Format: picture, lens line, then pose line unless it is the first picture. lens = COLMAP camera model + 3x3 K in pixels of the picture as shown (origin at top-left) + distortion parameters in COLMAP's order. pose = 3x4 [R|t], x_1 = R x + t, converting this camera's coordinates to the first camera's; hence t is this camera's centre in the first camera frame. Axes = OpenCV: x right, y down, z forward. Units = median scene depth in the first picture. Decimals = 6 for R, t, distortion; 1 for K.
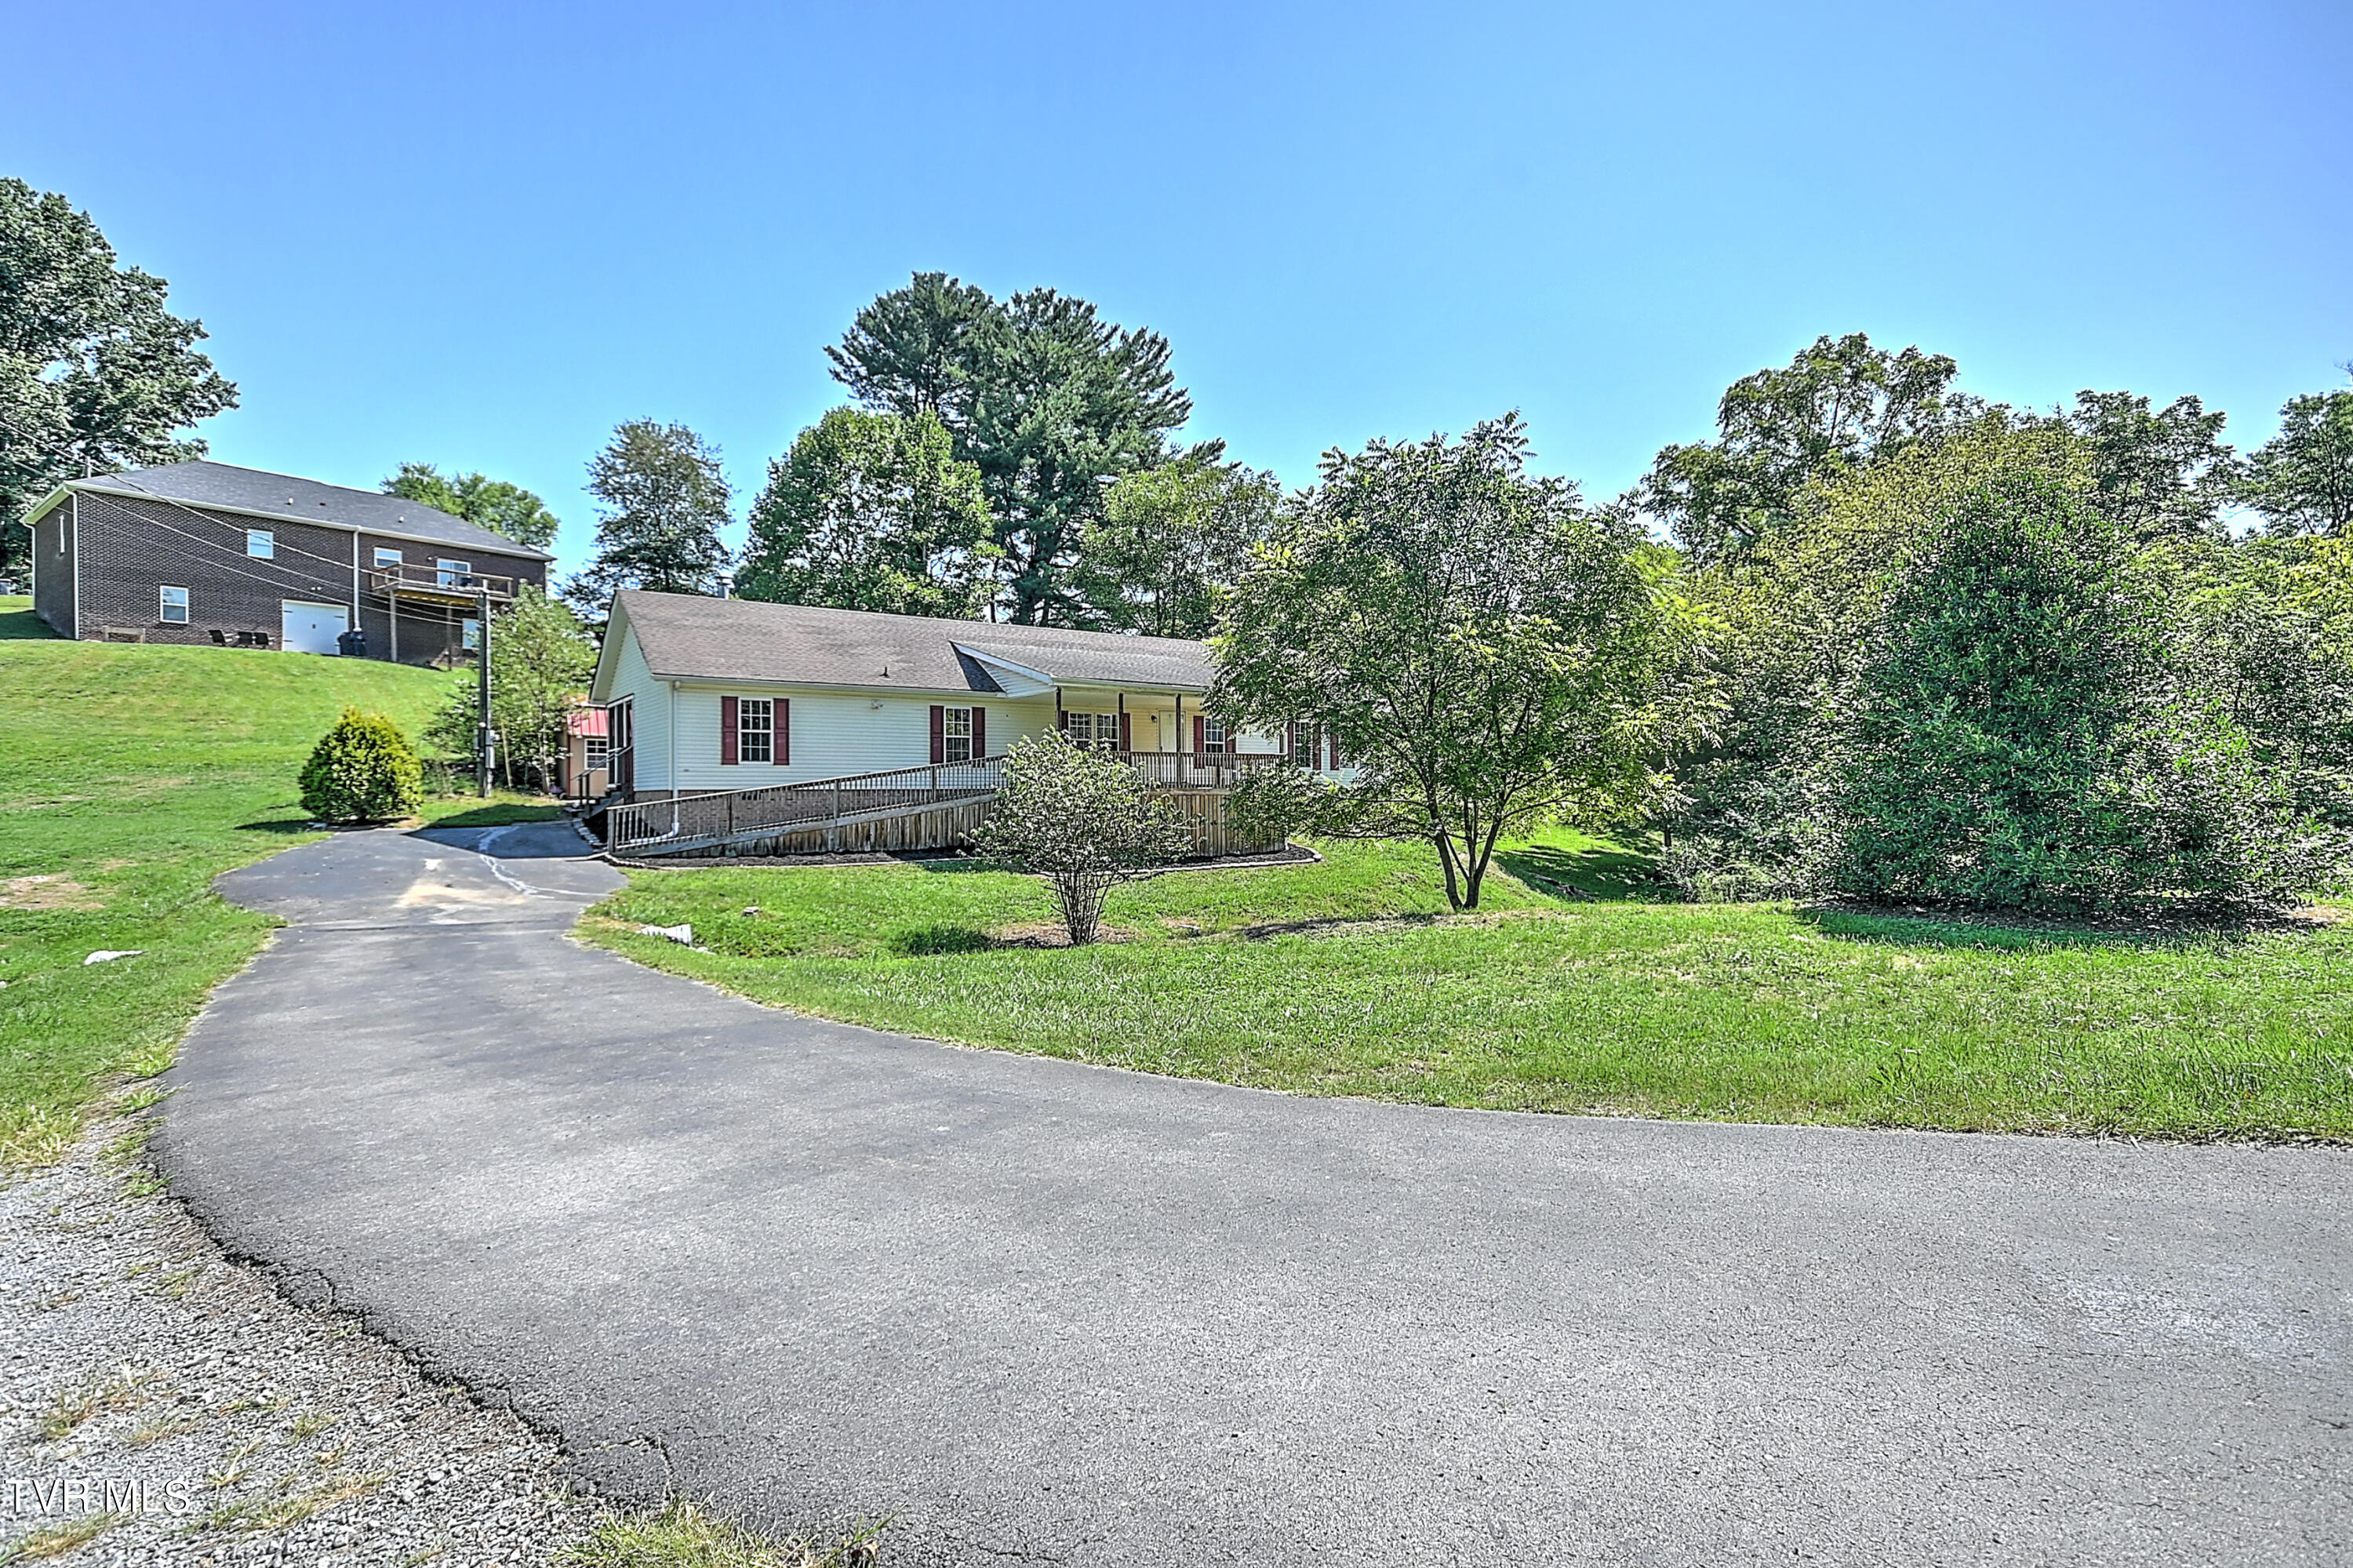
lens RADIAL K [[1127.7, 0, 1168.8], [0, 1127.7, 787.6], [0, 0, 1]] dist [0.026784, -0.000283]
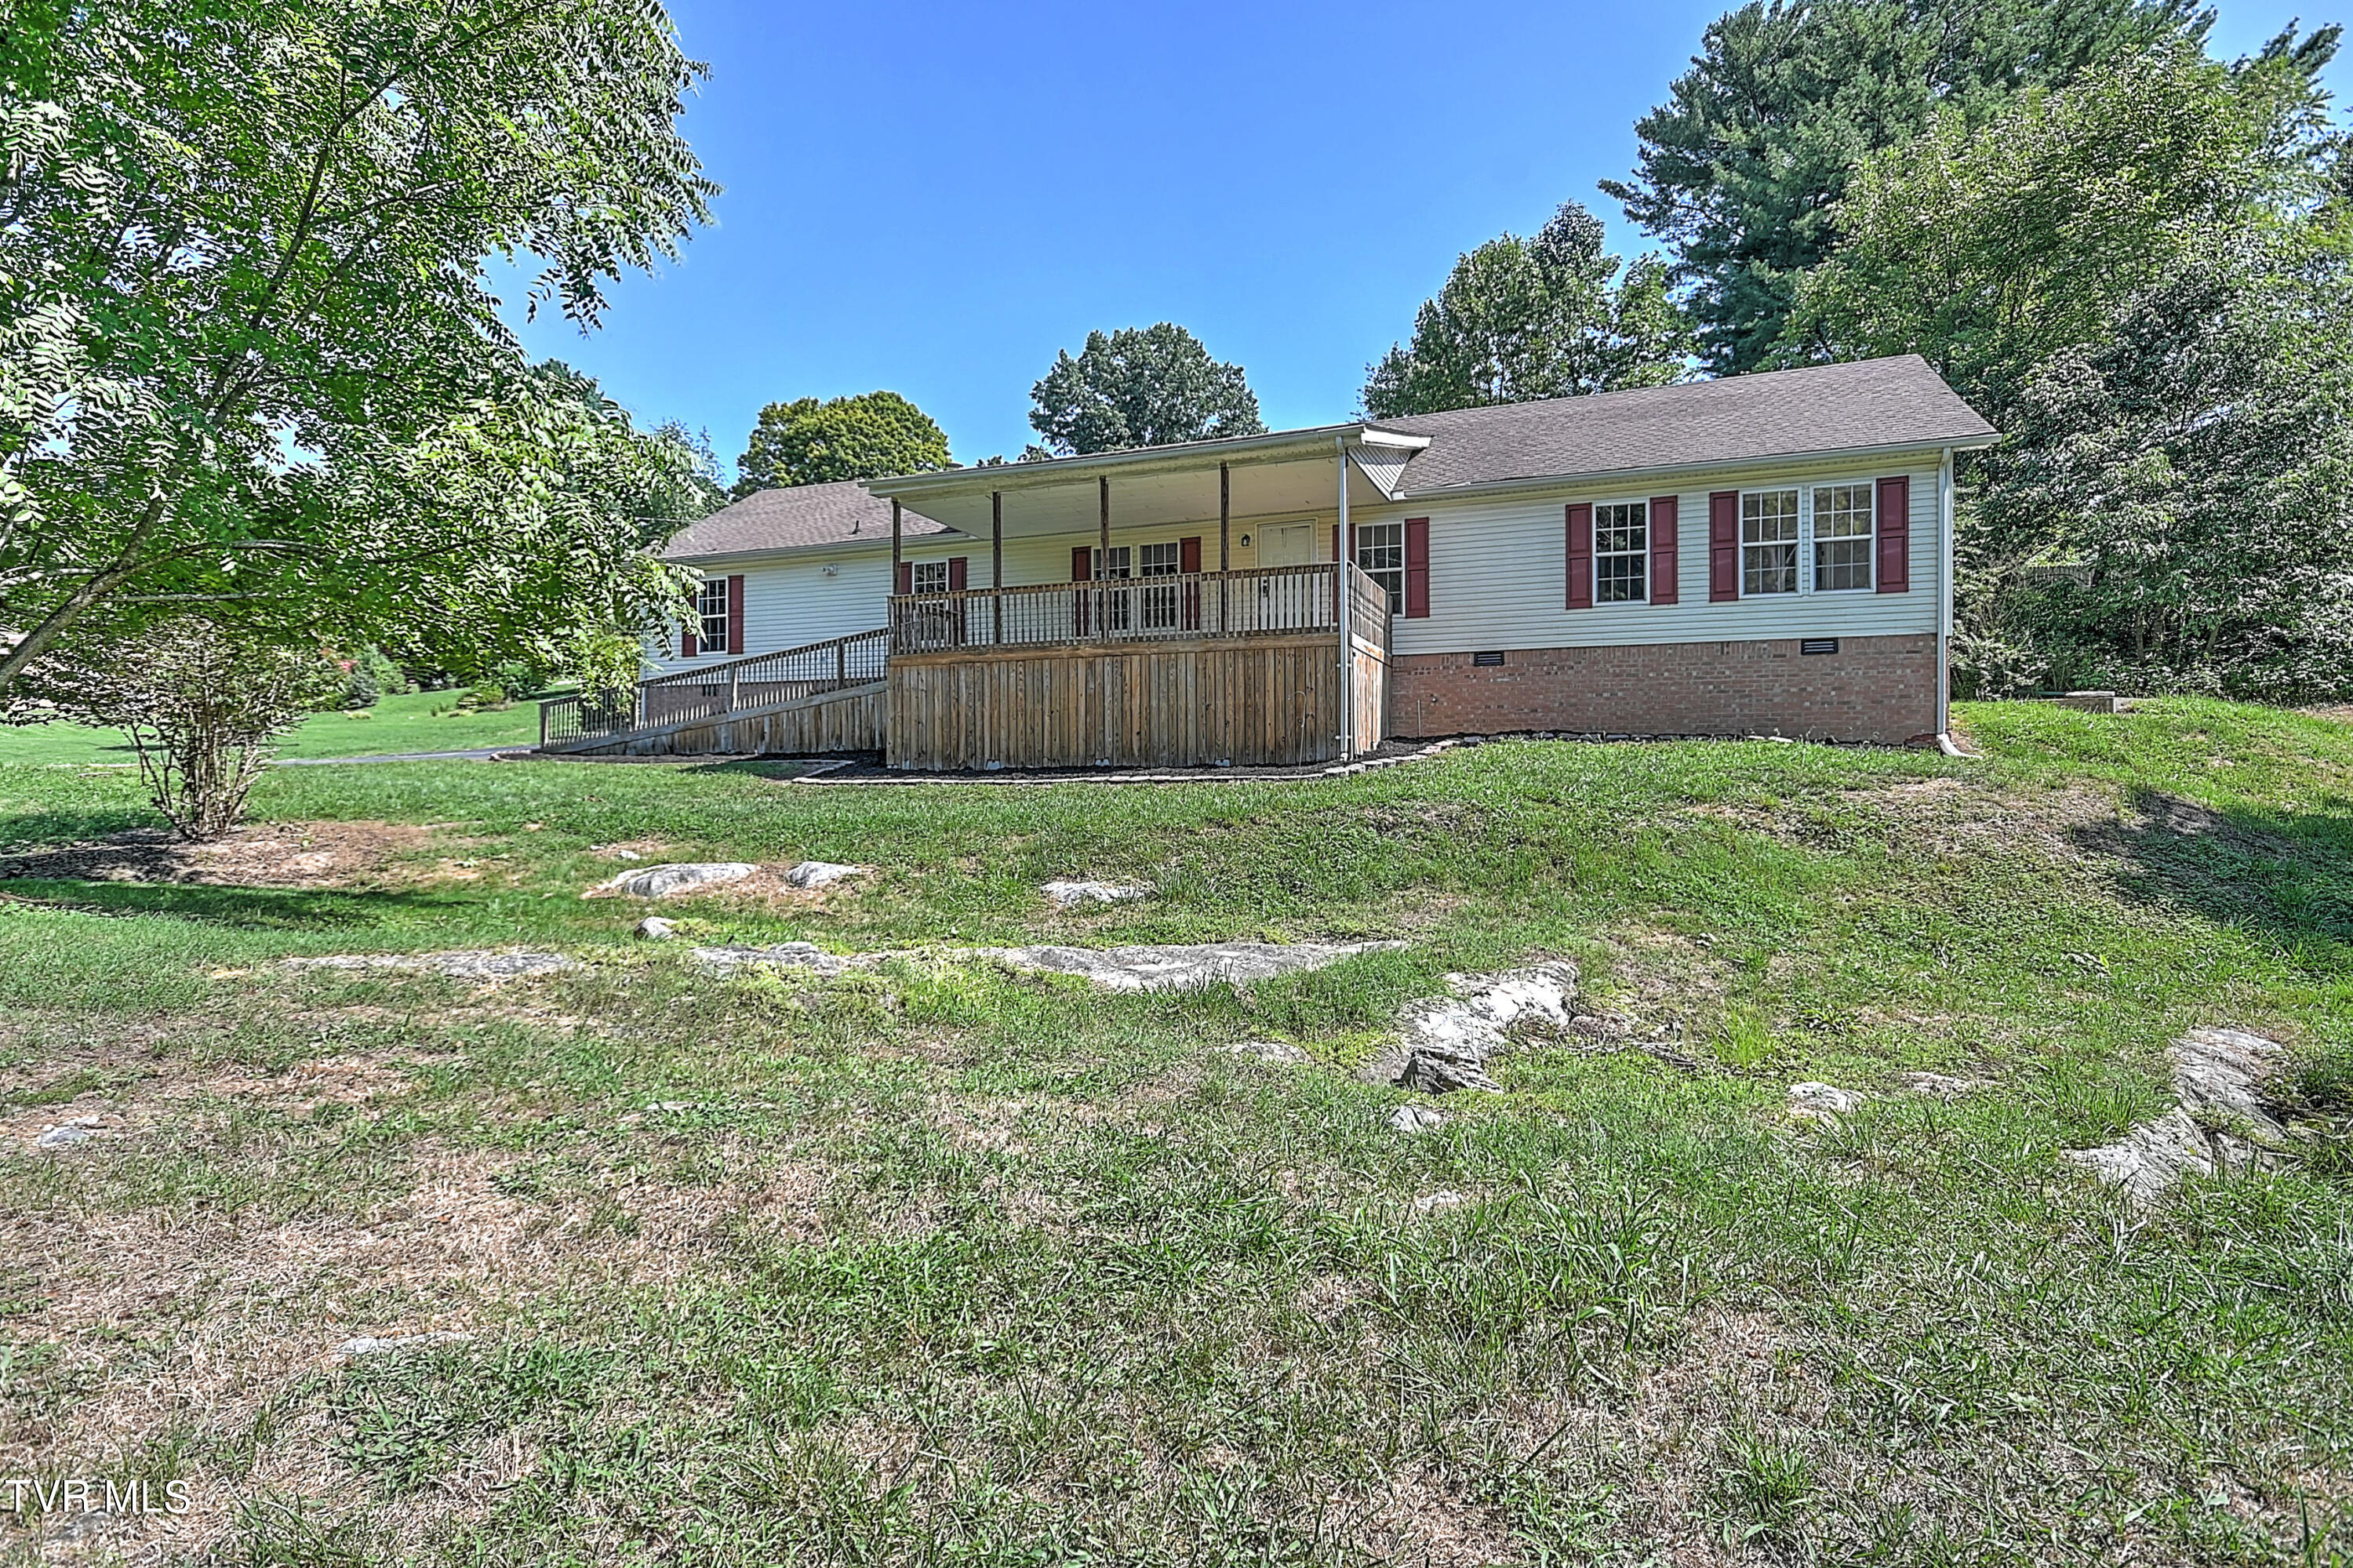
lens RADIAL K [[1155.6, 0, 1163.2], [0, 1155.6, 781.2], [0, 0, 1]] dist [0.067803, -0.025851]
pose [[0.537814, -0.002199, -0.843060, 0.270864], [0.005438, 0.999985, 0.000861, 0.036497], [0.843046, -0.005047, 0.537818, 0.384777]]
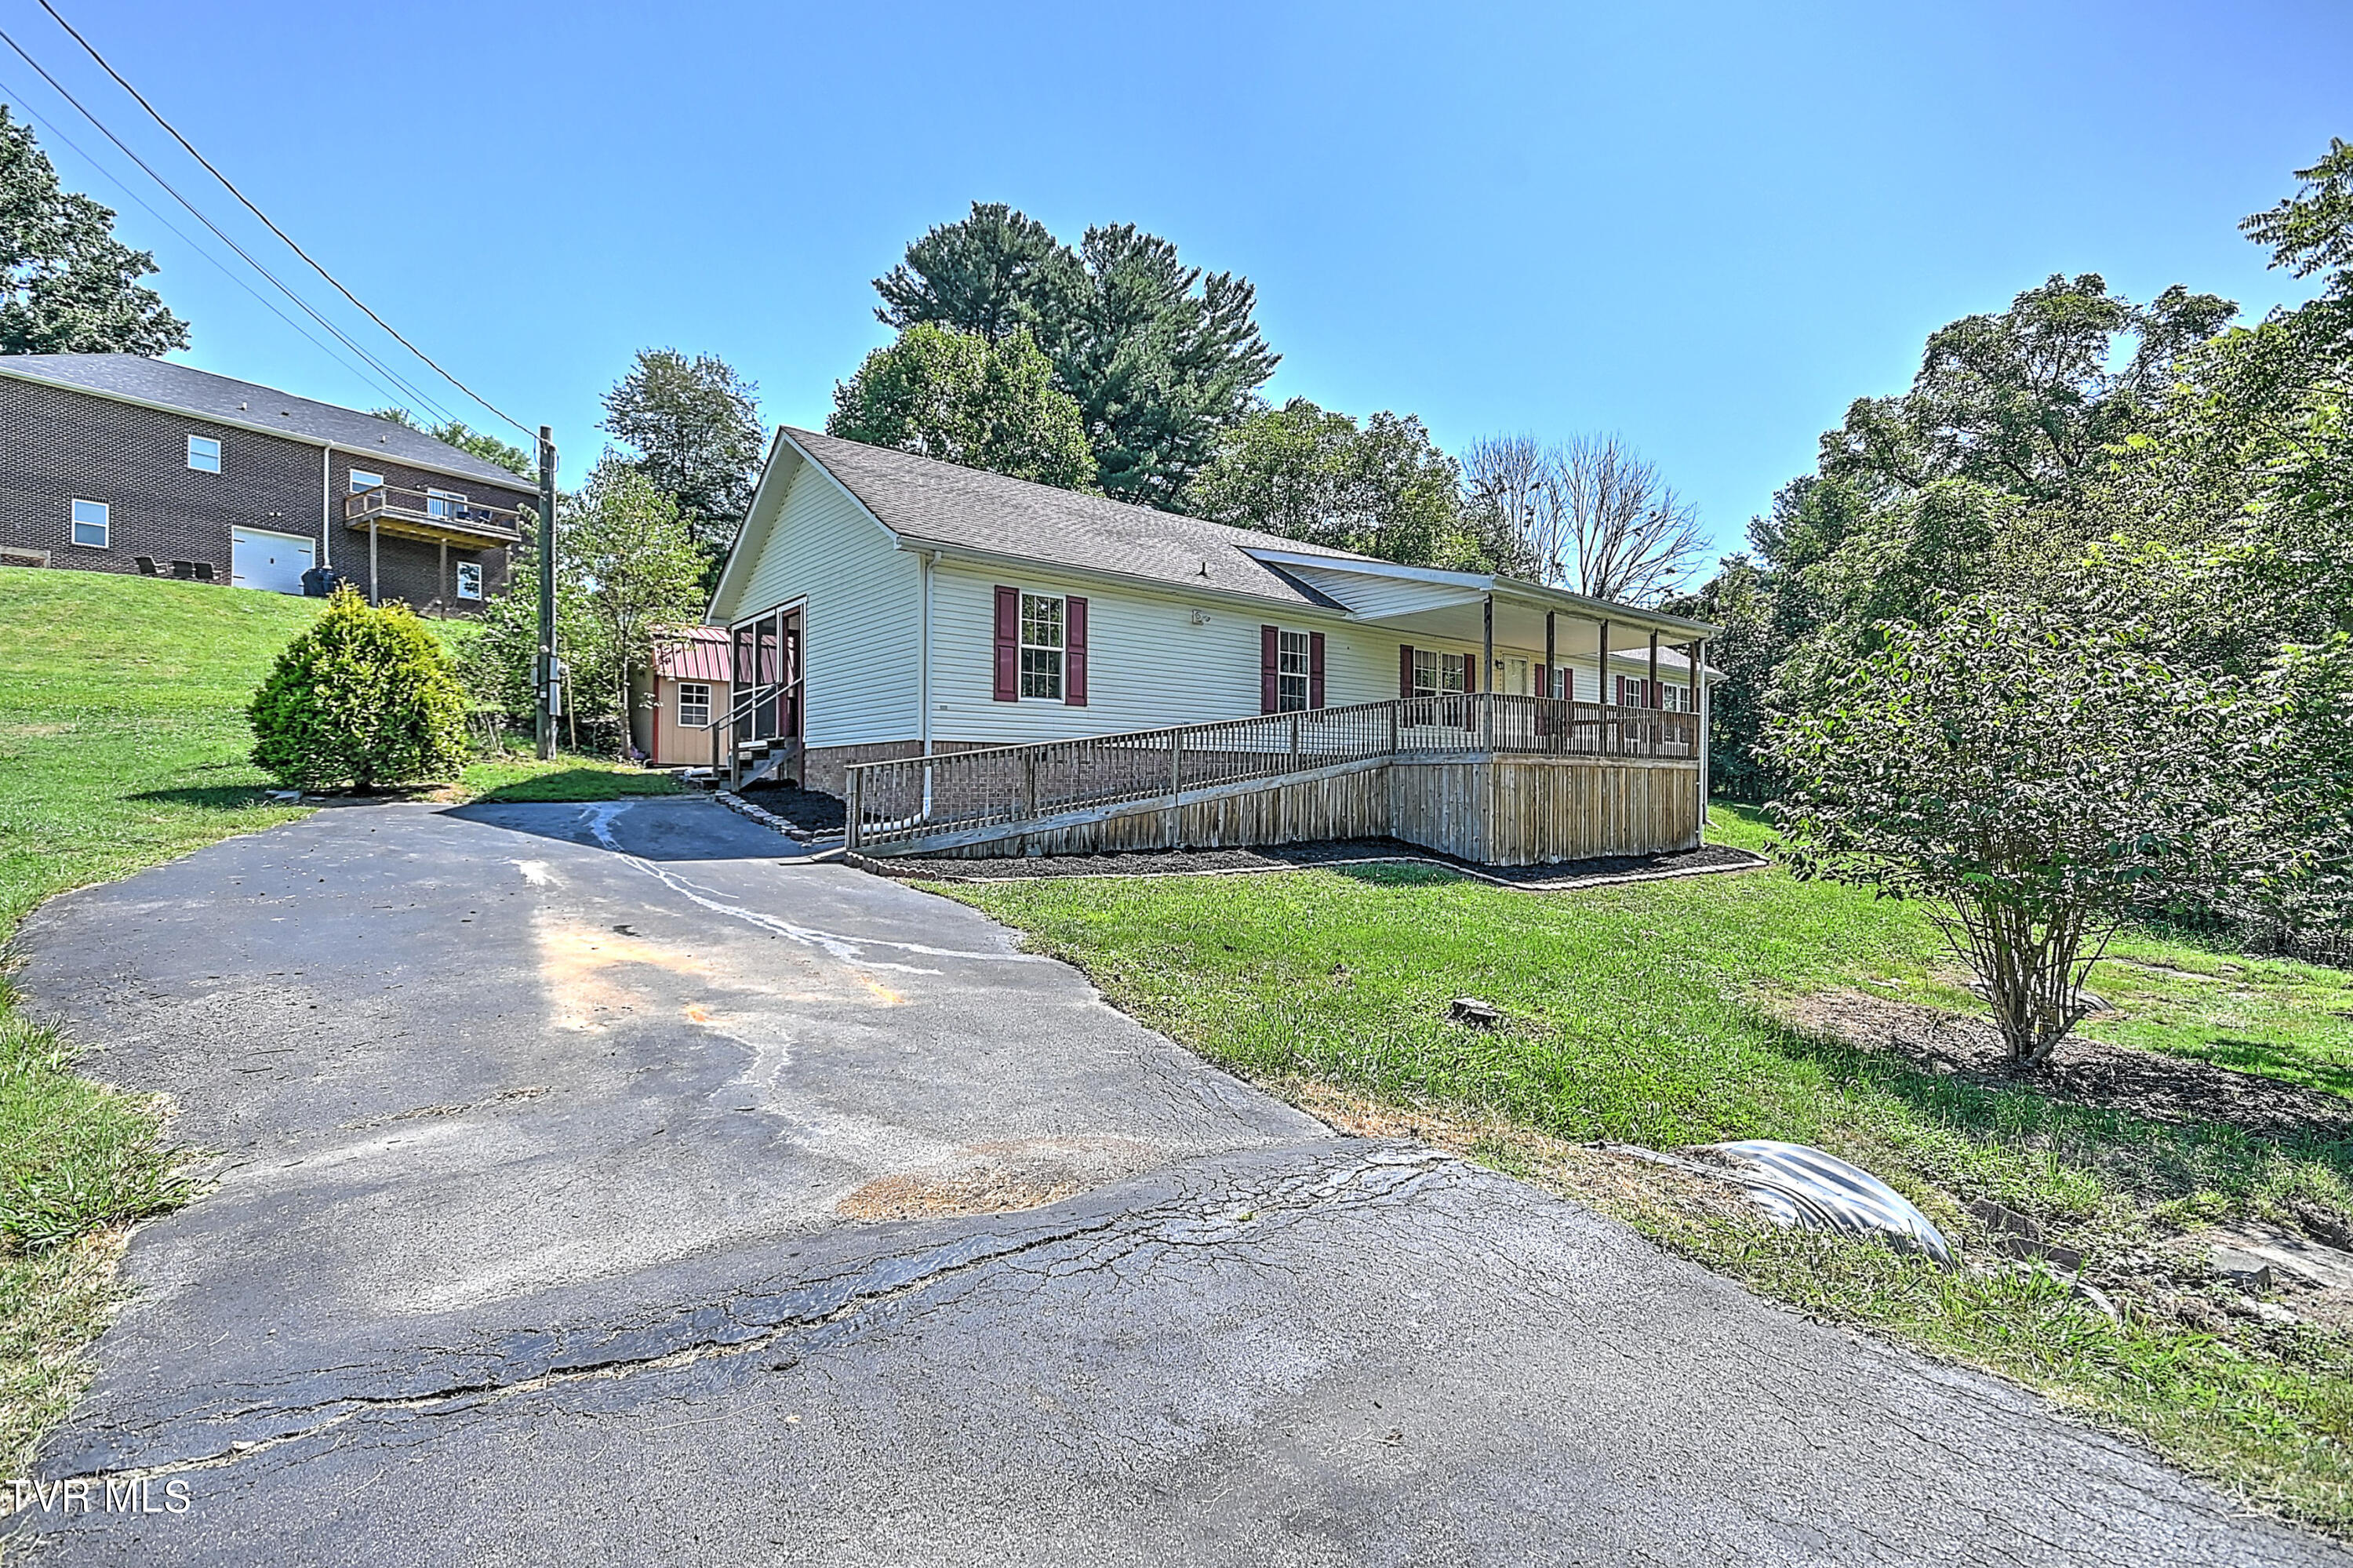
lens RADIAL K [[1042.3, 0, 1169.0], [0, 1042.3, 778.0], [0, 0, 1]] dist [0.026370, -0.013689]
pose [[0.997657, 0.010341, 0.067634, -0.158802], [-0.009889, 0.999926, -0.007015, 0.010849], [-0.067702, 0.006329, 0.997686, 0.208827]]
